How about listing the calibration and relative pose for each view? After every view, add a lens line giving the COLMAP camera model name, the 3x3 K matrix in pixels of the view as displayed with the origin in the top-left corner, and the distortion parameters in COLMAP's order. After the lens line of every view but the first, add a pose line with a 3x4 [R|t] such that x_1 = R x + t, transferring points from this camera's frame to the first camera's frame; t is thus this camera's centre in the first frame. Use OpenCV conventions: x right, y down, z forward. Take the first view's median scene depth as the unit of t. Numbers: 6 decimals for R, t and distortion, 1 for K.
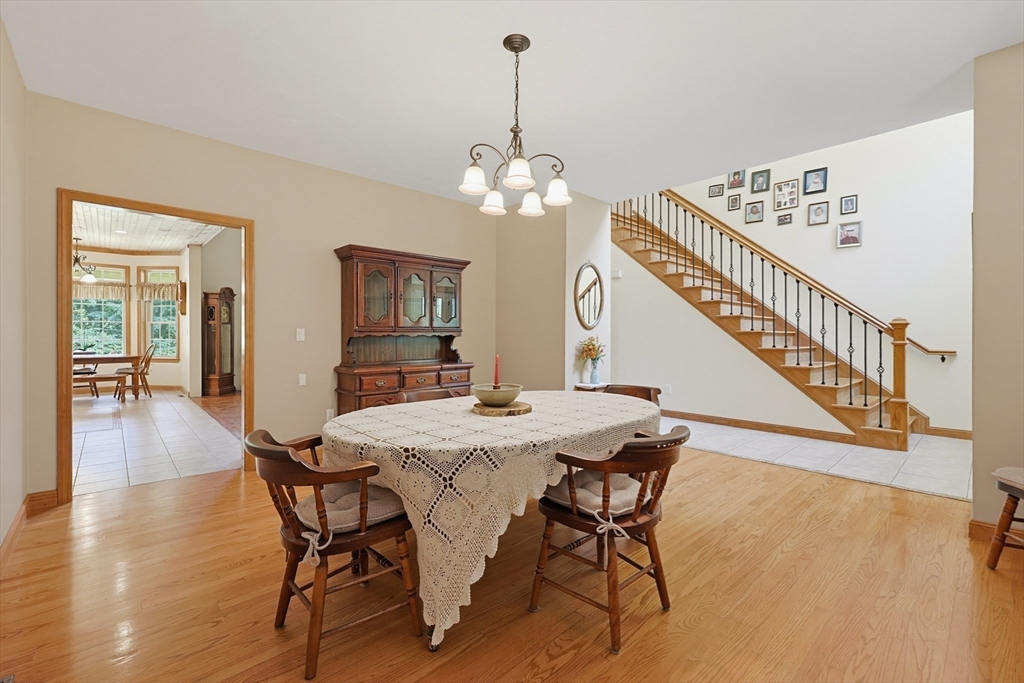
lens RADIAL K [[436.9, 0, 517.4], [0, 436.9, 337.8], [0, 0, 1]] dist [-0.010386, 0.000540]
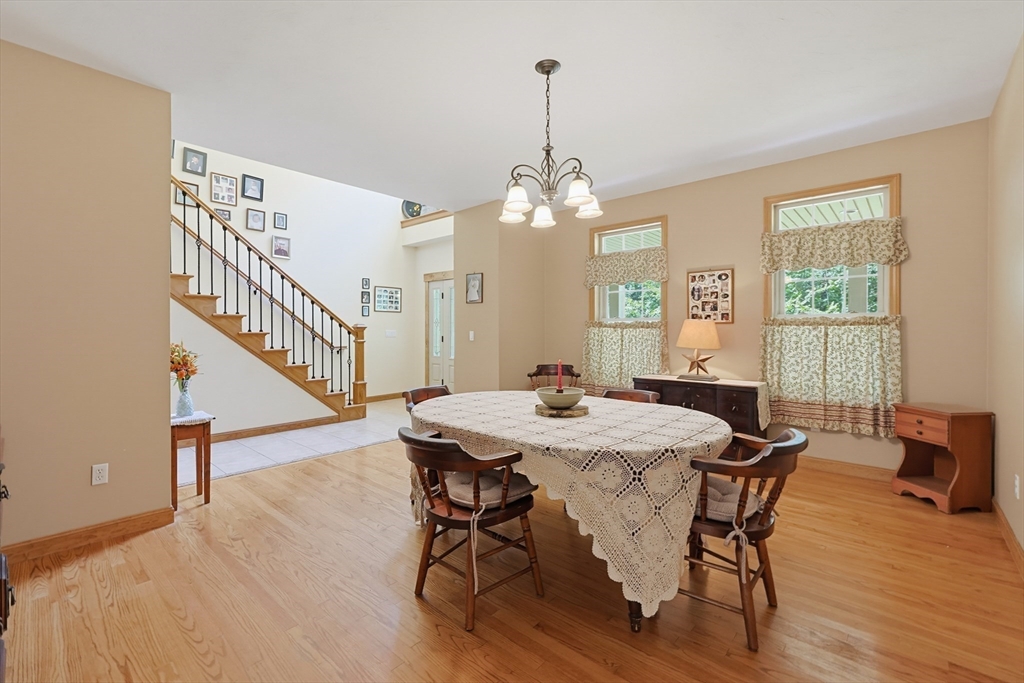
lens RADIAL K [[436.9, 0, 502.1], [0, 436.9, 335.9], [0, 0, 1]] dist [-0.010386, 0.000540]
pose [[-0.093878, -0.007321, 0.995557, -0.416138], [0.014675, 0.999854, 0.008737, -0.006647], [-0.995476, 0.015430, -0.093757, 0.517529]]
